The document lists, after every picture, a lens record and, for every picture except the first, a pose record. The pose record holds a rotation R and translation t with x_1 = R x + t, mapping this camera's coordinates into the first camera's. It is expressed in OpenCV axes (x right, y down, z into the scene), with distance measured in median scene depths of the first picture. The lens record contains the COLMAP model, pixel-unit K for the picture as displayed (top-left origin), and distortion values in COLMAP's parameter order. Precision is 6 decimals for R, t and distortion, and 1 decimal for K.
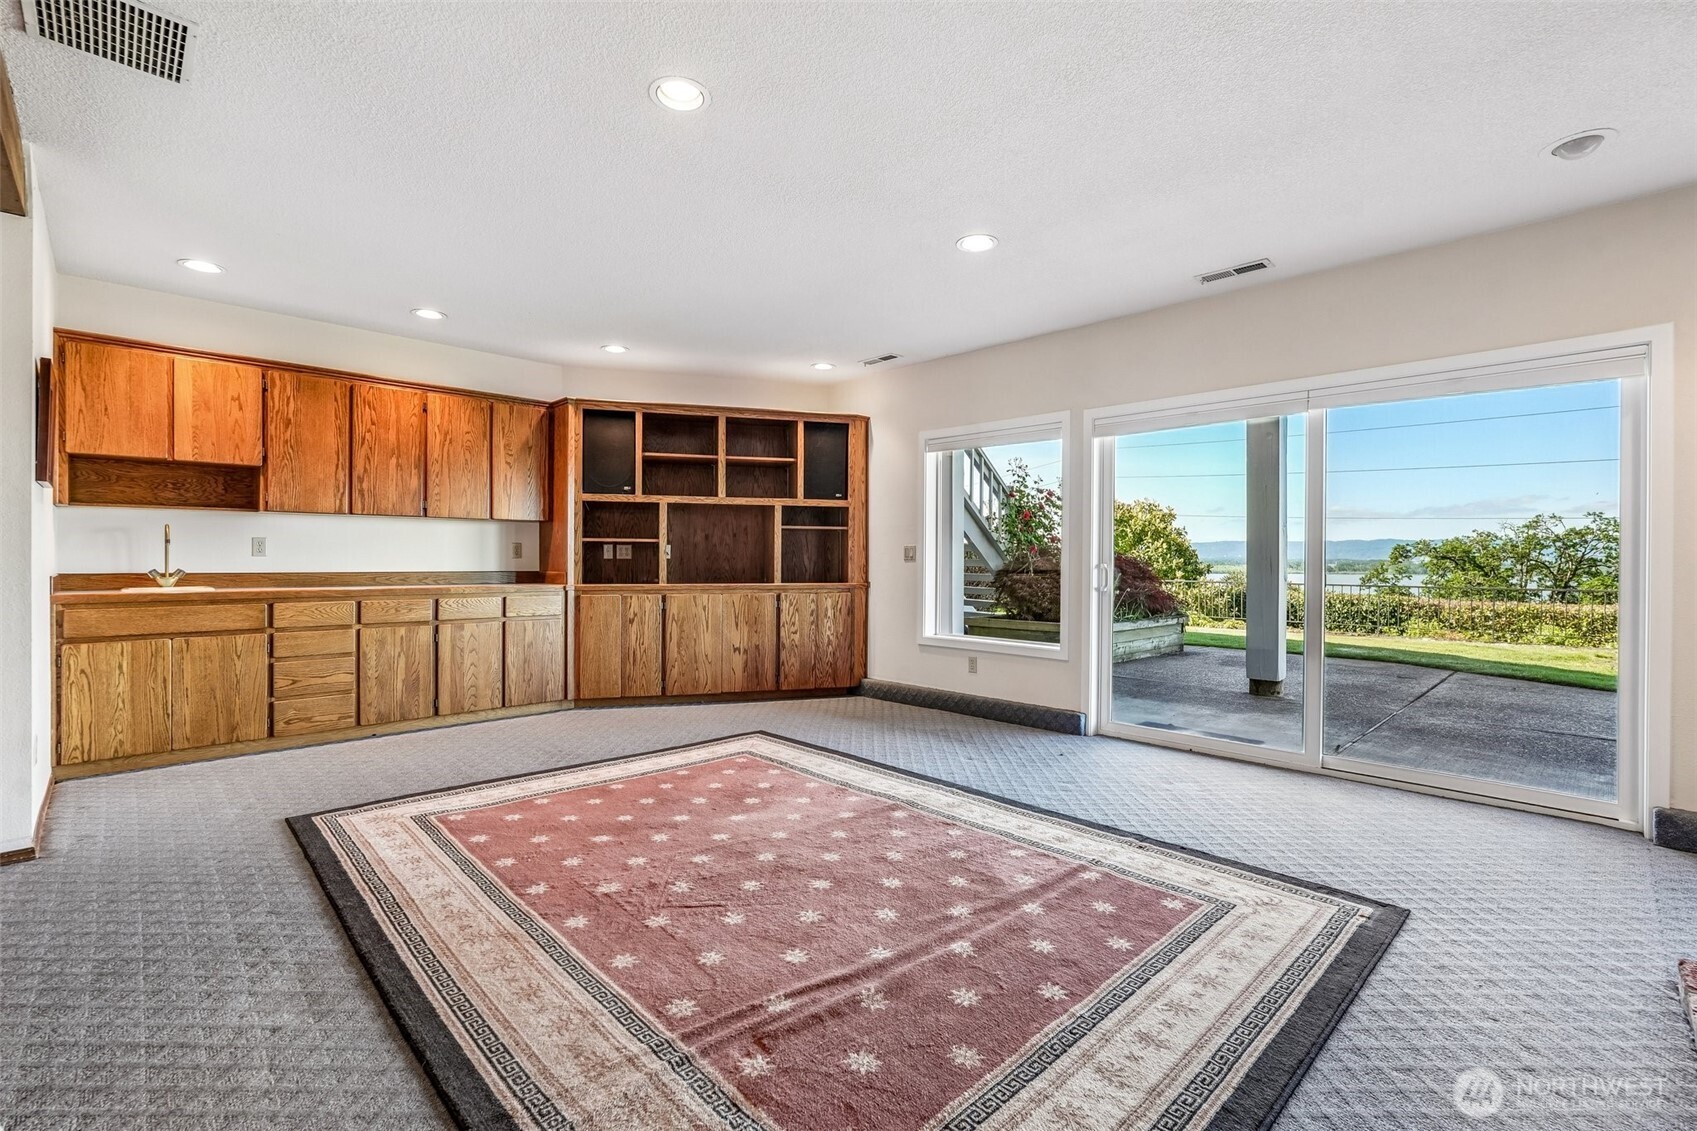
lens RADIAL K [[757.4, 0, 853.4], [0, 757.4, 572.2], [0, 0, 1]] dist [-0.021039, 0.000128]
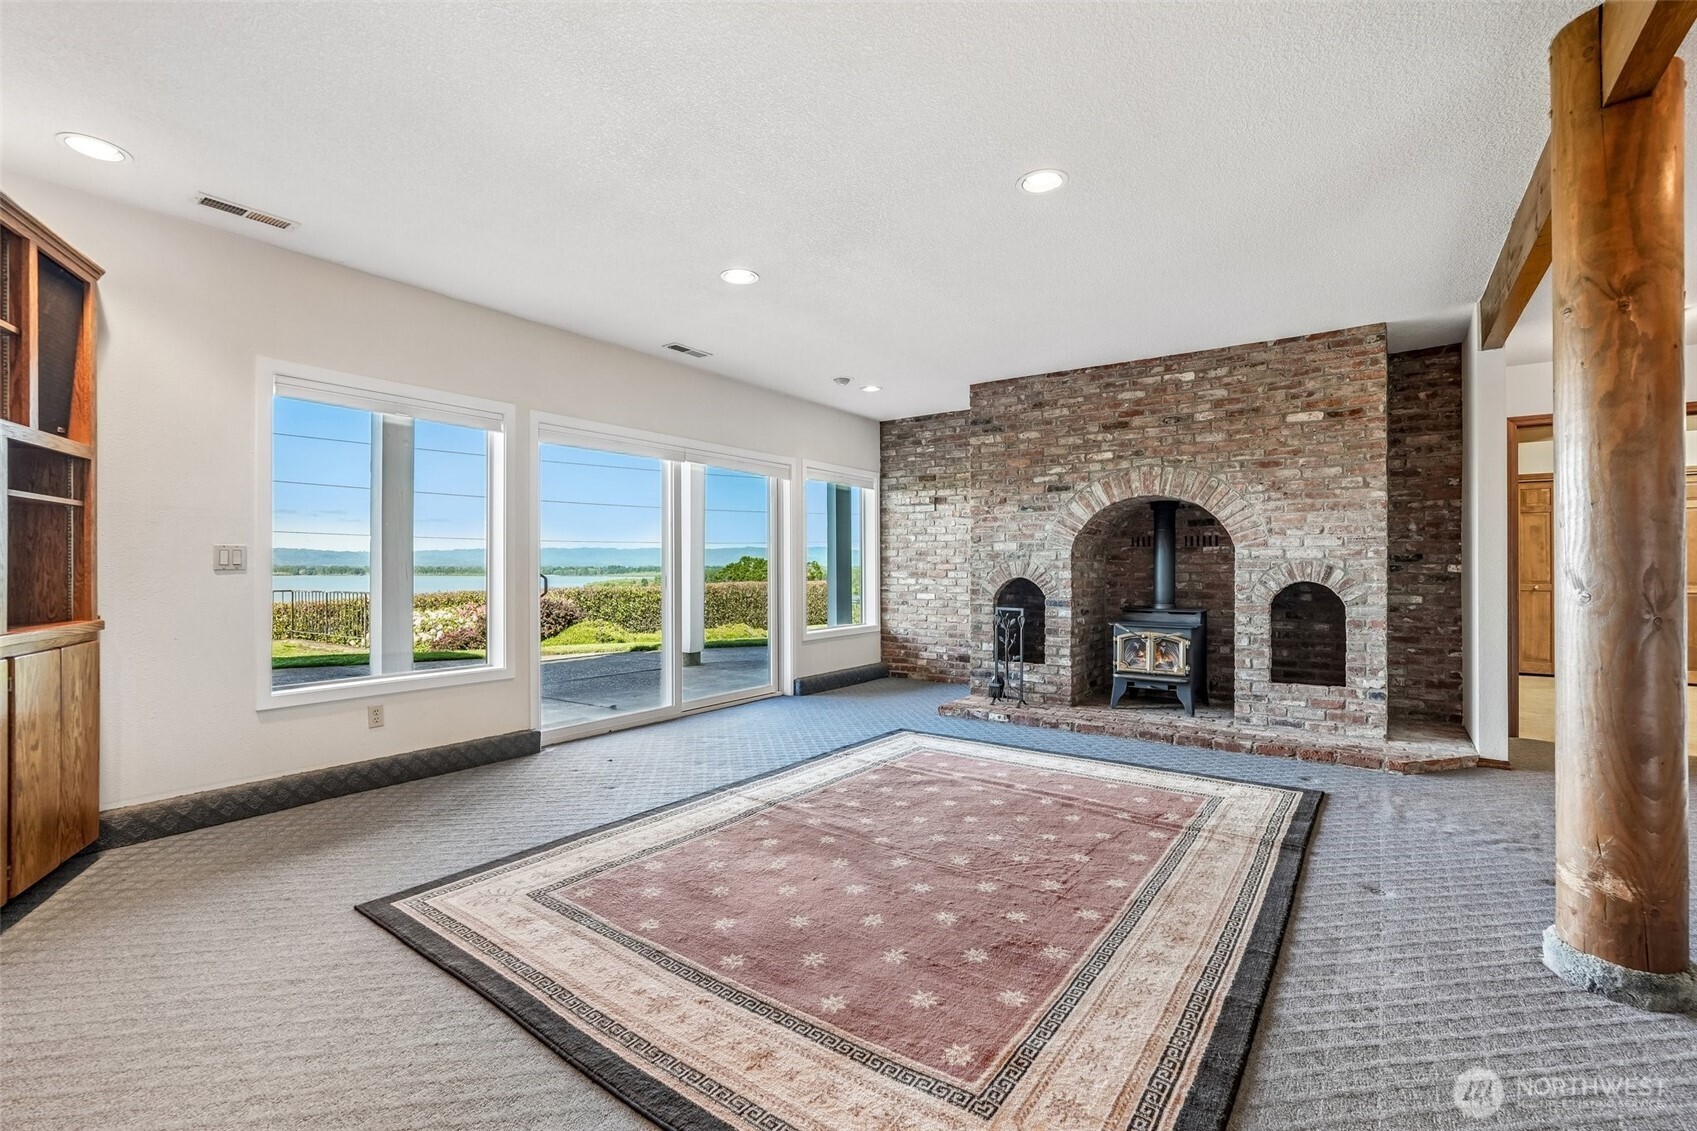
lens RADIAL K [[751.0, 0, 848.0], [0, 751.0, 563.4], [0, 0, 1]] dist [-0.008848, 0.000082]
pose [[-0.179200, -0.003398, 0.983807, -1.052626], [0.014206, 0.999881, 0.006041, -0.032796], [-0.983710, 0.015058, -0.179130, 1.179899]]
